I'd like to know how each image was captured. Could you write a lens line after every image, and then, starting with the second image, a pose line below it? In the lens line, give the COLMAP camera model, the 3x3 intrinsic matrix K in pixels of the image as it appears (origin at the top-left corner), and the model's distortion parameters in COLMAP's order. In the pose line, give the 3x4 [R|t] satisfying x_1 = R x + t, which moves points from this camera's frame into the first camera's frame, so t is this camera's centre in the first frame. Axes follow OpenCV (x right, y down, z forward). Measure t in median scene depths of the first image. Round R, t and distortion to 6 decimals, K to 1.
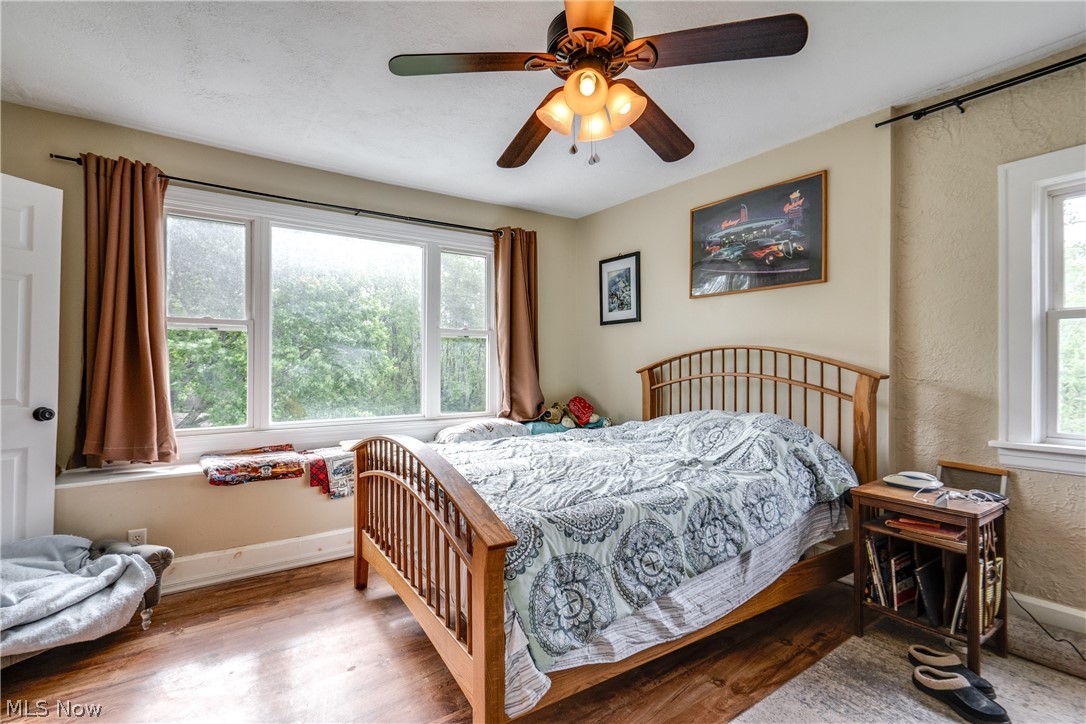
lens RADIAL K [[497.4, 0, 547.0], [0, 497.4, 365.0], [0, 0, 1]] dist [-0.003933, 0.000377]
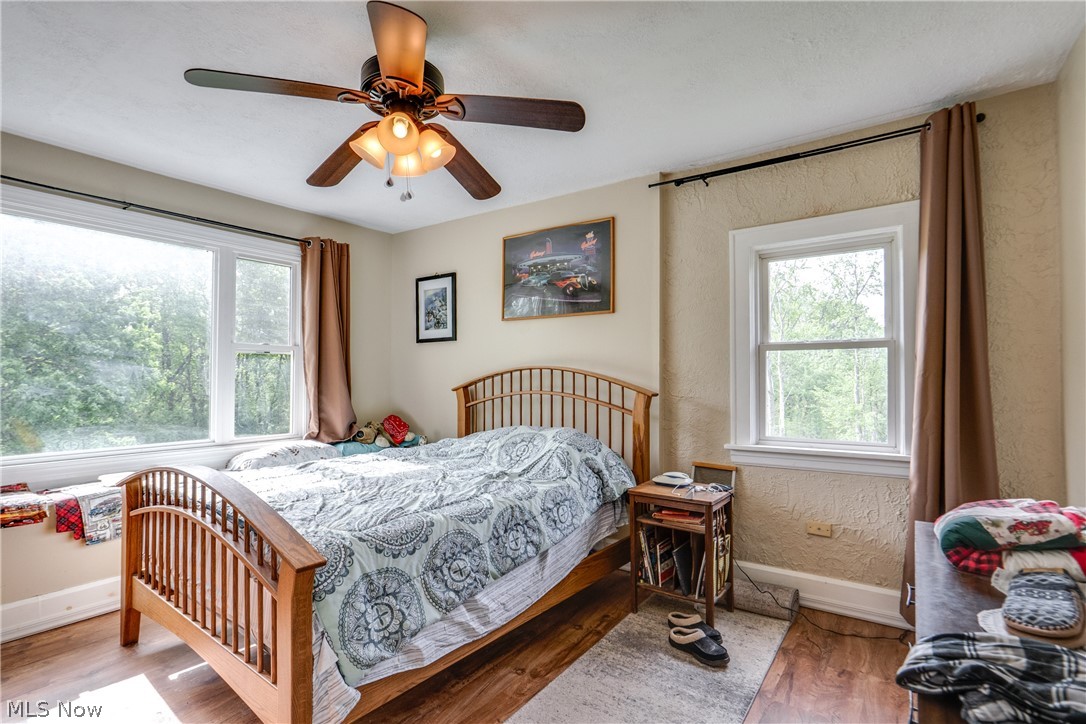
lens RADIAL K [[511.2, 0, 536.7], [0, 511.2, 371.8], [0, 0, 1]] dist [-0.001522, 0.000395]
pose [[0.945474, 0.005248, 0.325656, 0.002710], [-0.000665, 0.999899, -0.014182, -0.014692], [-0.325698, 0.013192, 0.945382, -0.087492]]
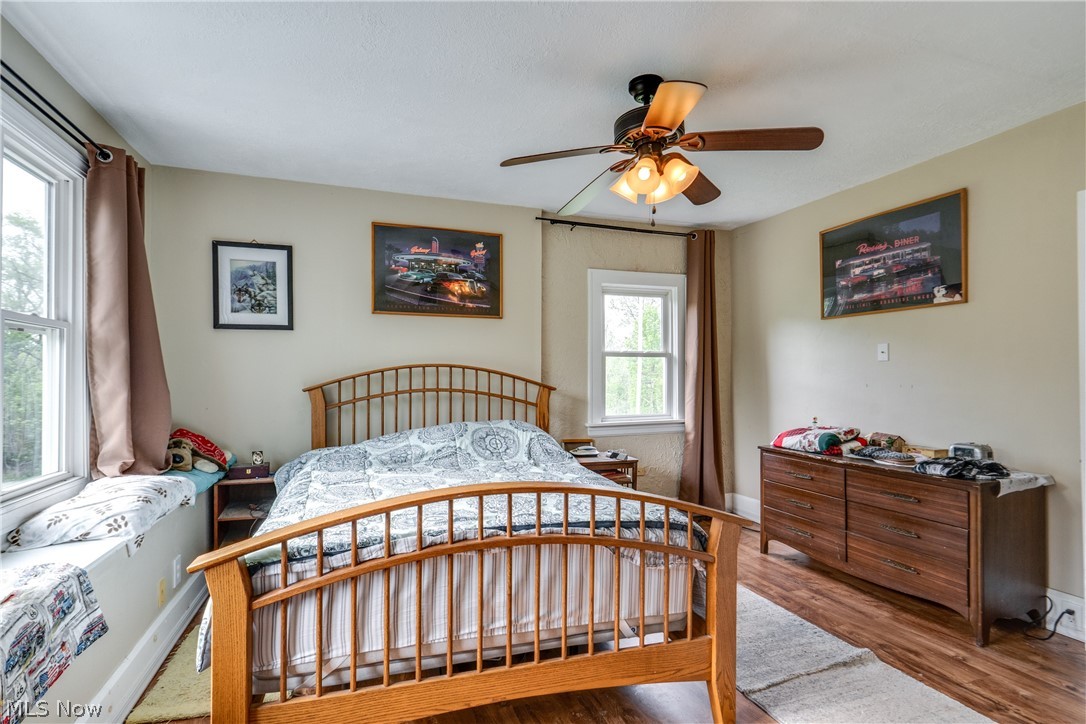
lens RADIAL K [[511.2, 0, 536.7], [0, 511.2, 371.8], [0, 0, 1]] dist [-0.001522, 0.000395]
pose [[0.307639, 0.007669, 0.951472, -0.873615], [0.003820, 0.999950, -0.009295, -0.014296], [-0.951495, 0.006494, 0.307594, 0.603540]]
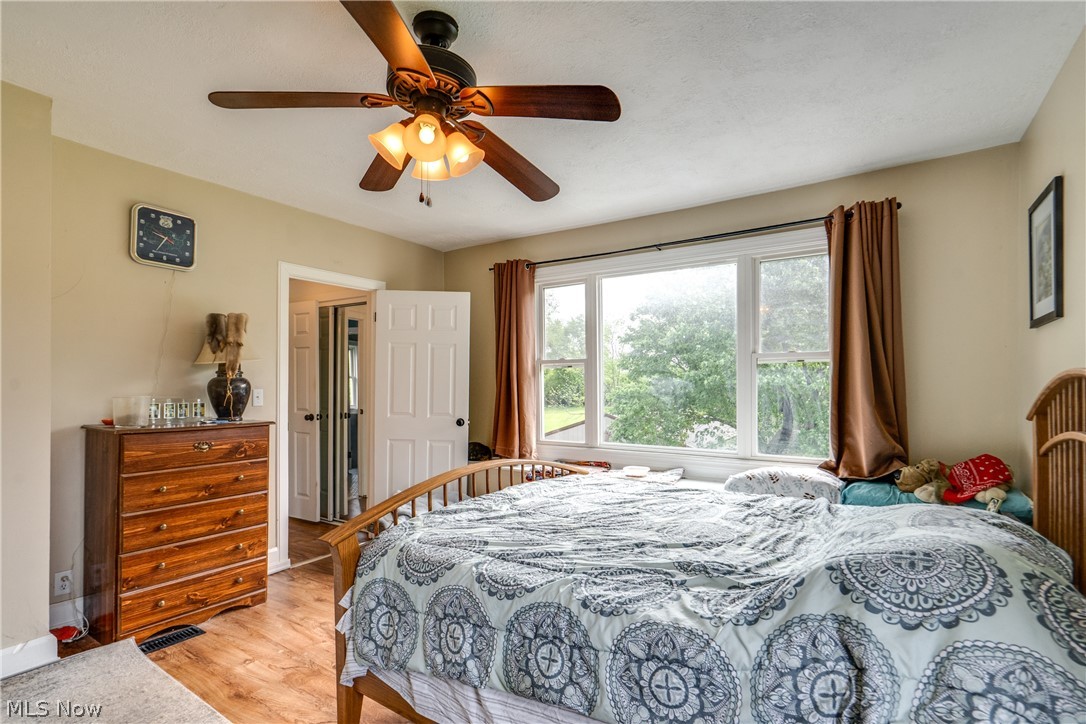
lens RADIAL K [[529.0, 0, 564.8], [0, 529.0, 380.5], [0, 0, 1]] dist [-0.000447, -0.000040]
pose [[0.391679, -0.004146, -0.920093, 0.831519], [-0.001479, 0.999986, -0.005135, -0.037178], [0.920101, 0.003372, 0.391667, 0.586609]]
